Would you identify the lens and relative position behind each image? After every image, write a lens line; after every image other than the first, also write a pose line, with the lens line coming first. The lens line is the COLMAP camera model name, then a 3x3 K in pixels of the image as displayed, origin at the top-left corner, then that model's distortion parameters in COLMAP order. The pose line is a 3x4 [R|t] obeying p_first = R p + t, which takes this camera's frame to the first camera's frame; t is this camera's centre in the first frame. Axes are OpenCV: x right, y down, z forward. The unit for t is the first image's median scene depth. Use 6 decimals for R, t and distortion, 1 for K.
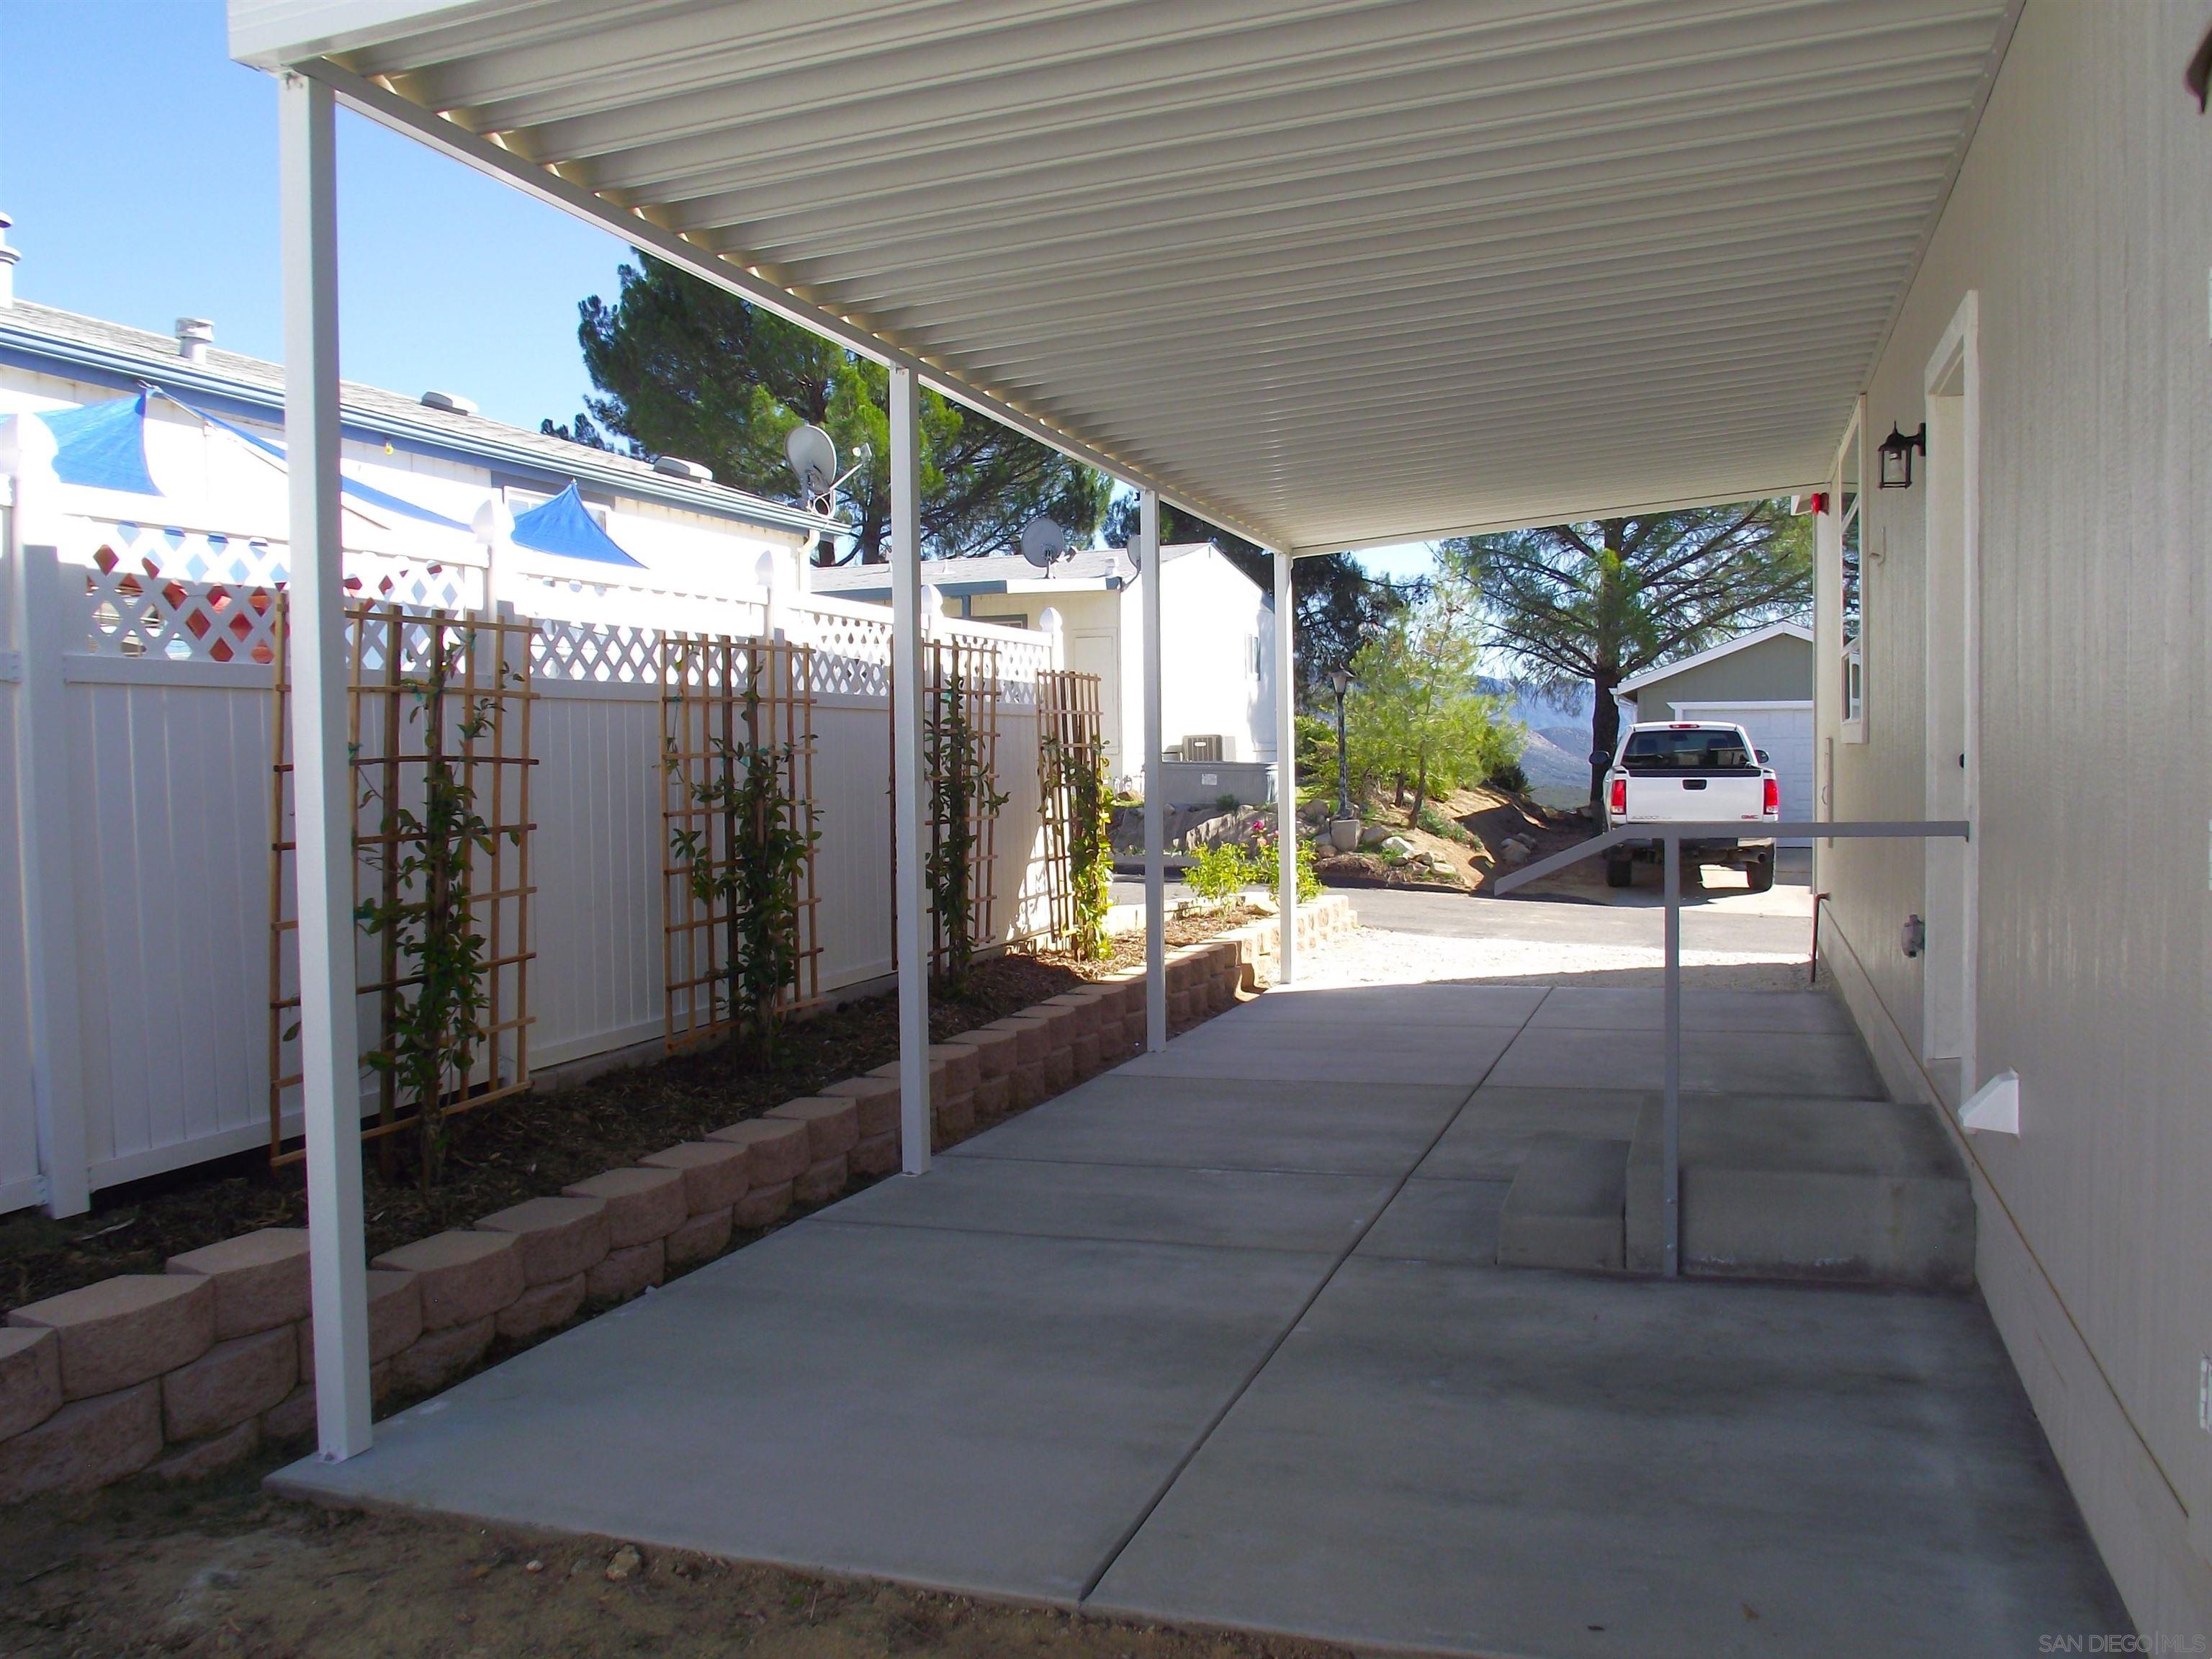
lens RADIAL K [[1822.3, 0, 1106.0], [0, 1822.3, 829.5], [0, 0, 1]] dist [-0.056222, 0.005408]
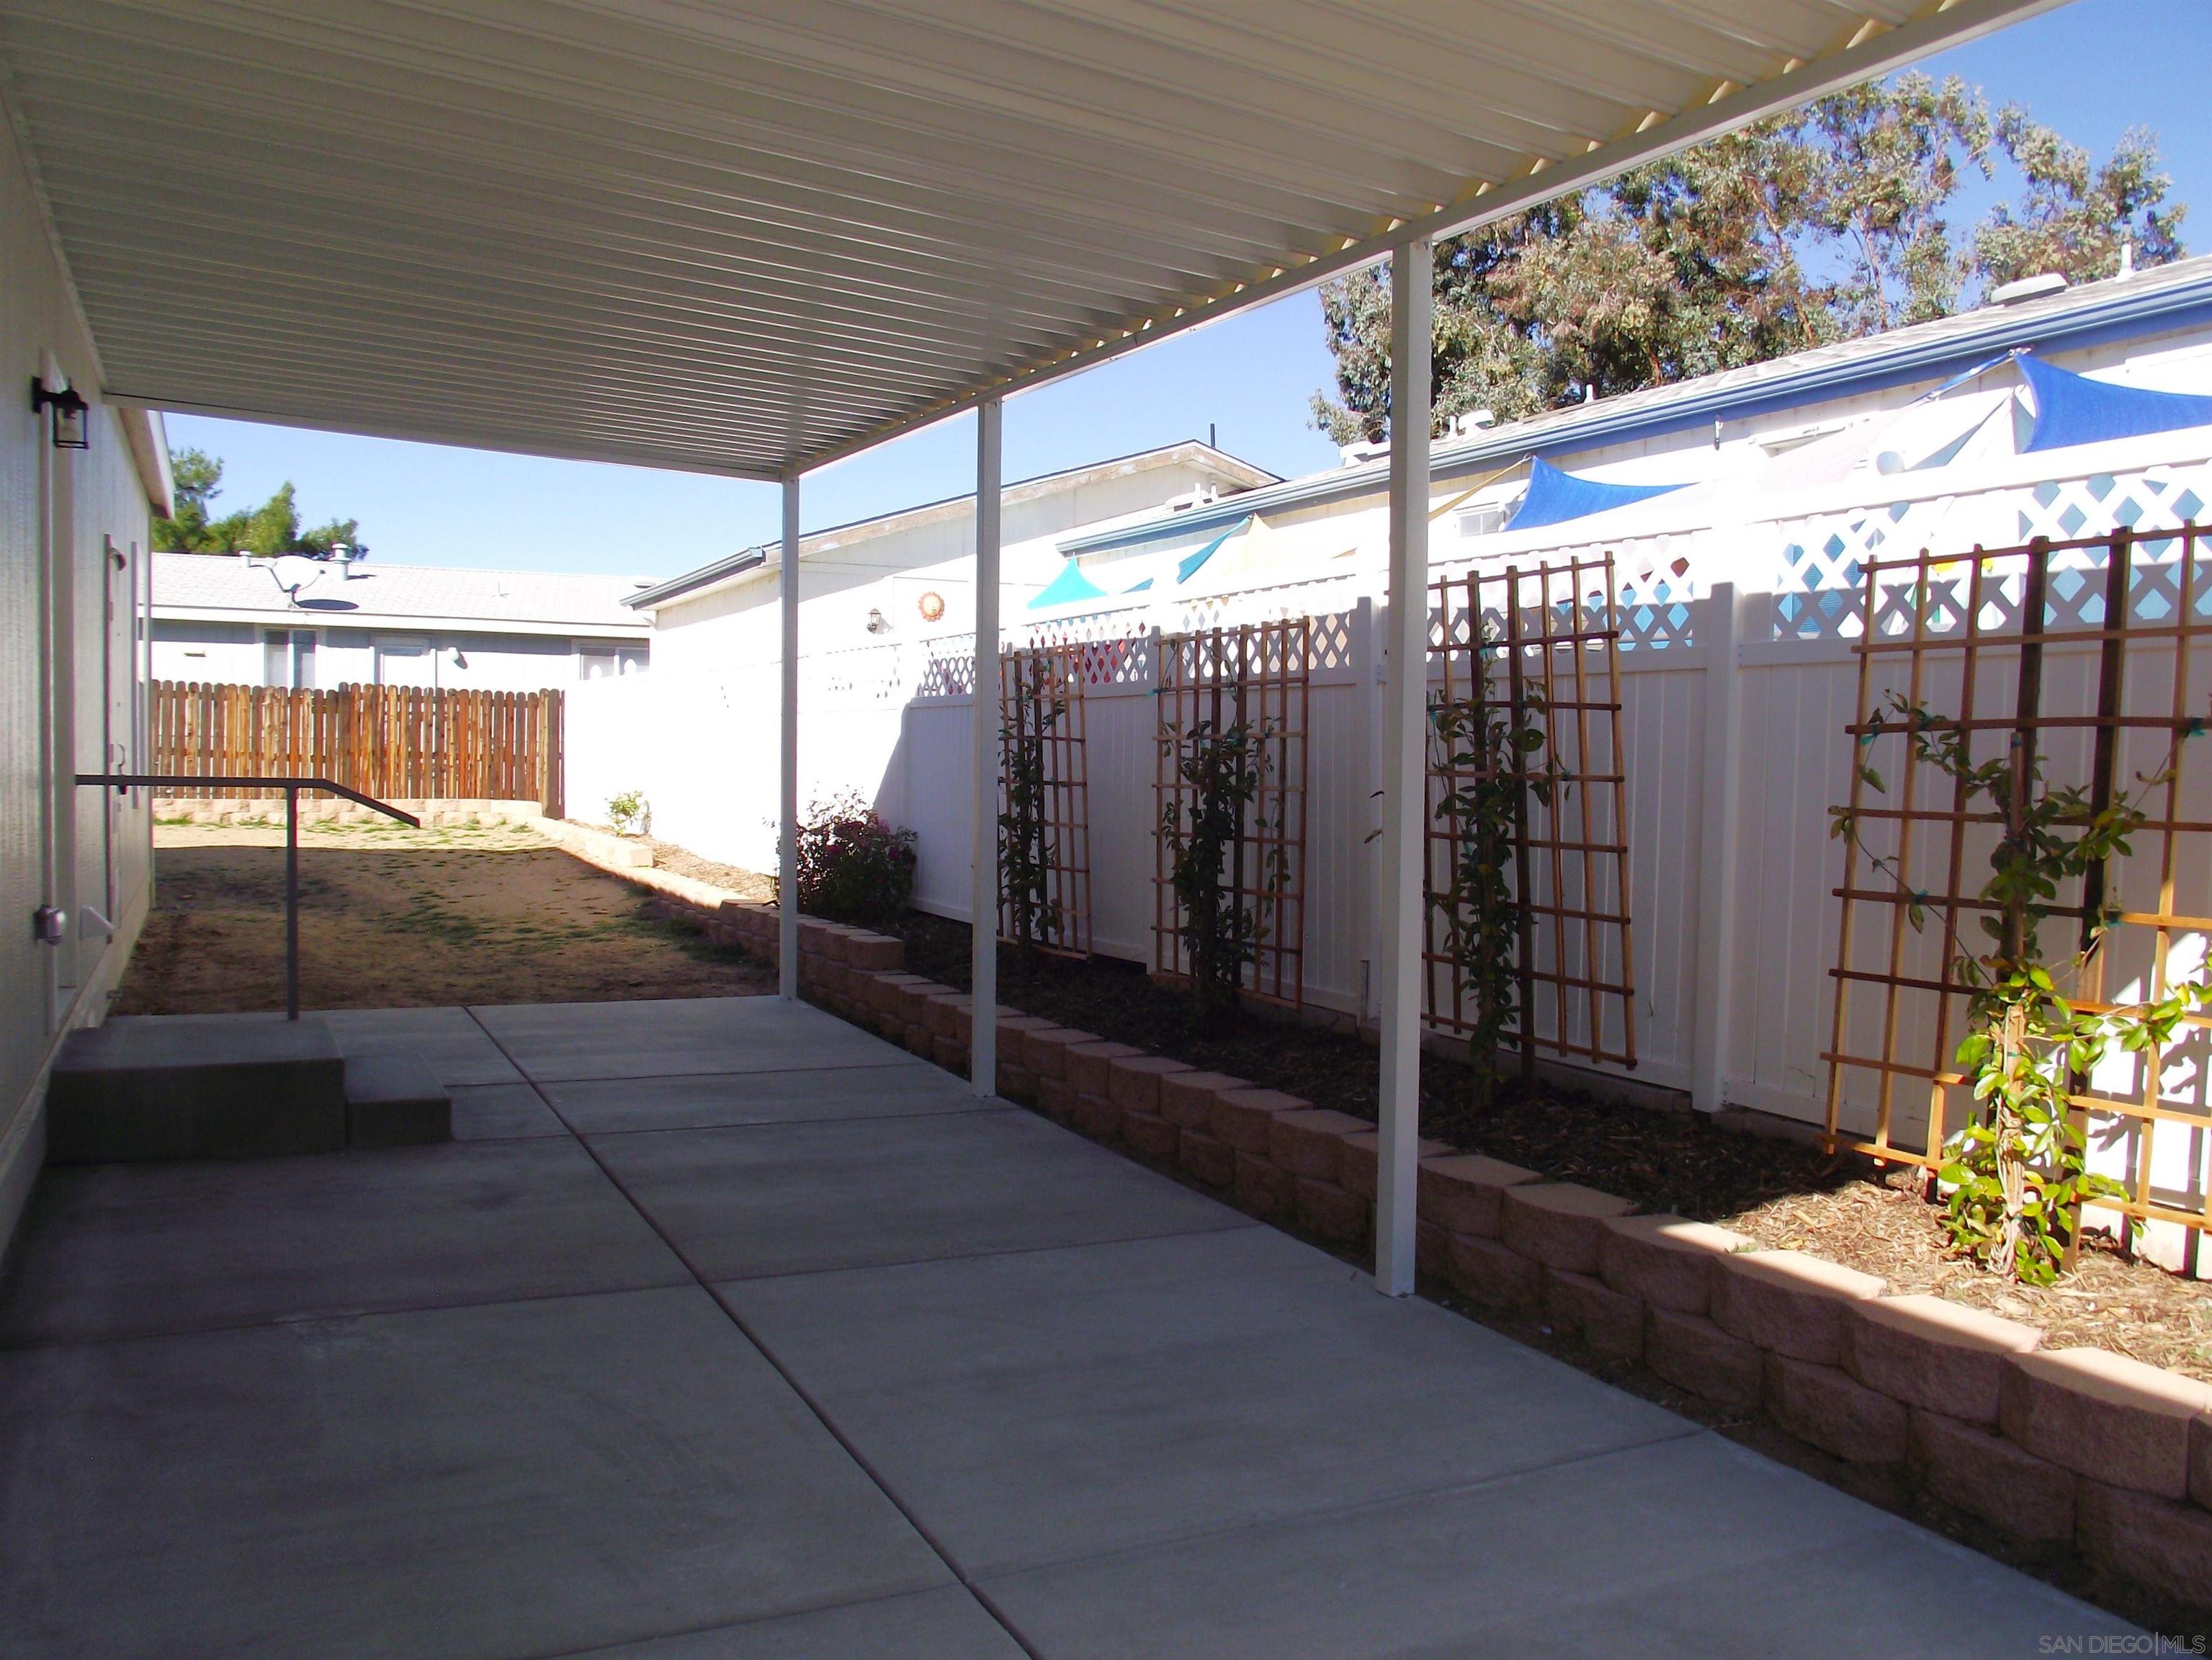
lens RADIAL K [[1822.5, 0, 1106.0], [0, 1822.5, 830.0], [0, 0, 1]] dist [-0.056222, 0.005408]
pose [[-0.711863, 0.041857, -0.701070, 0.589950], [-0.025288, 0.996047, 0.085147, -0.075152], [0.701863, 0.078341, -0.707991, 1.680243]]
